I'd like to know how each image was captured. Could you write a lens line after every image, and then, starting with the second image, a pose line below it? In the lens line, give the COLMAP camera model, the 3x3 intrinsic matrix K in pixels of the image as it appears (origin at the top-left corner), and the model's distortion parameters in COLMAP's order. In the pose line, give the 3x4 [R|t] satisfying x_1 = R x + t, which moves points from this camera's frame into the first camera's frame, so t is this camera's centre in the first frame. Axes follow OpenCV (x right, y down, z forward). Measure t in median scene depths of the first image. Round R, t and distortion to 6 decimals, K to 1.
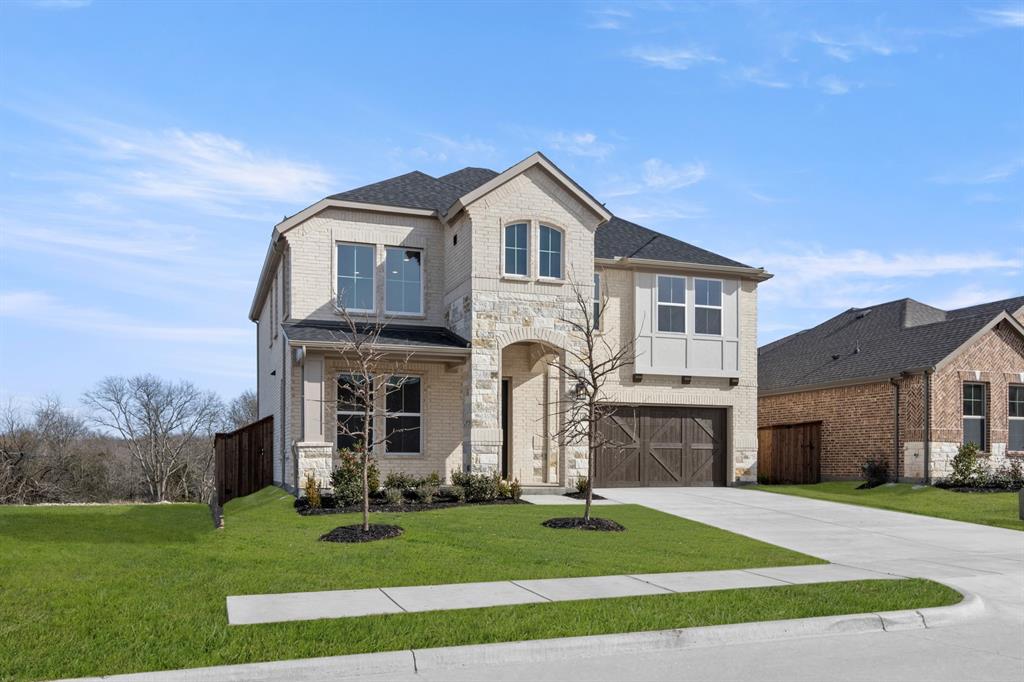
lens RADIAL K [[597.7, 0, 512.0], [0, 597.7, 341.0], [0, 0, 1]] dist [0.002376, 0.000471]
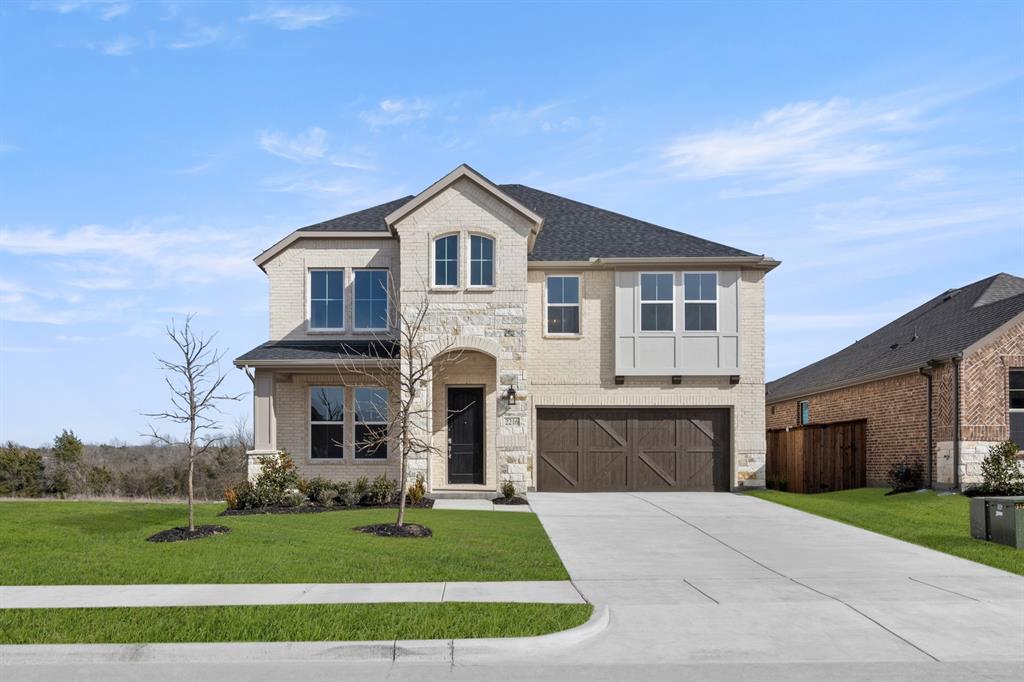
lens RADIAL K [[566.1, 0, 511.6], [0, 566.1, 352.7], [0, 0, 1]] dist [0.000403, 0.000106]
pose [[0.967501, -0.053111, -0.247228, 0.287198], [0.054164, 0.998529, -0.002547, 0.010714], [0.247000, -0.010926, 0.968954, 0.065452]]
